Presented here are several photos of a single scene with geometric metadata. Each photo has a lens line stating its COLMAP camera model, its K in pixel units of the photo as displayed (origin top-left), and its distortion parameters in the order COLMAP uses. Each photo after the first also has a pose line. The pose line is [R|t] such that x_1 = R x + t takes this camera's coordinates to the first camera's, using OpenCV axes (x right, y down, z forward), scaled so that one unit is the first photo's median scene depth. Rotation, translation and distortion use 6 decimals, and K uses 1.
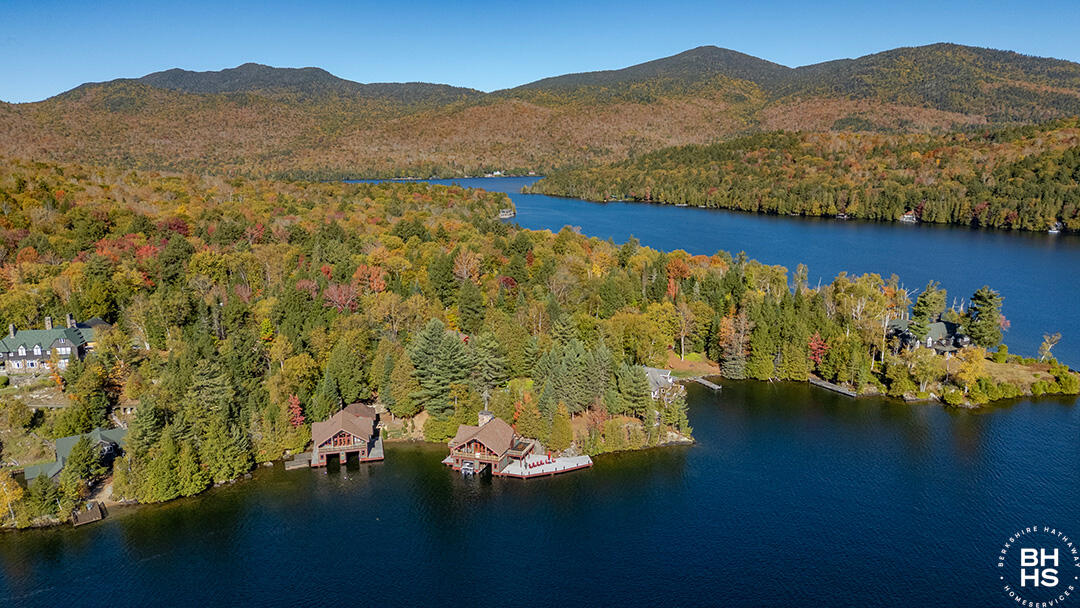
lens RADIAL K [[797.1, 0, 540.4], [0, 797.1, 303.2], [0, 0, 1]] dist [0.058609, -0.037087]
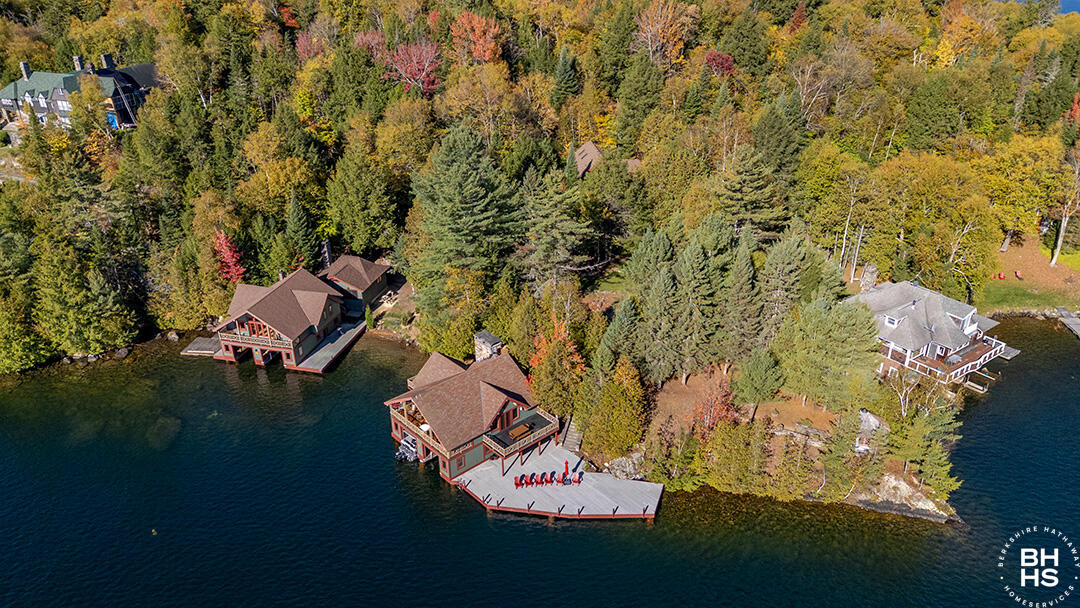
lens RADIAL K [[797.1, 0, 539.4], [0, 797.1, 302.0], [0, 0, 1]] dist [0.058609, -0.037087]
pose [[0.877934, 0.215491, -0.427546, 0.168620], [-0.087375, 0.950102, 0.299451, -0.035140], [0.470742, -0.225541, 0.852956, 0.609266]]
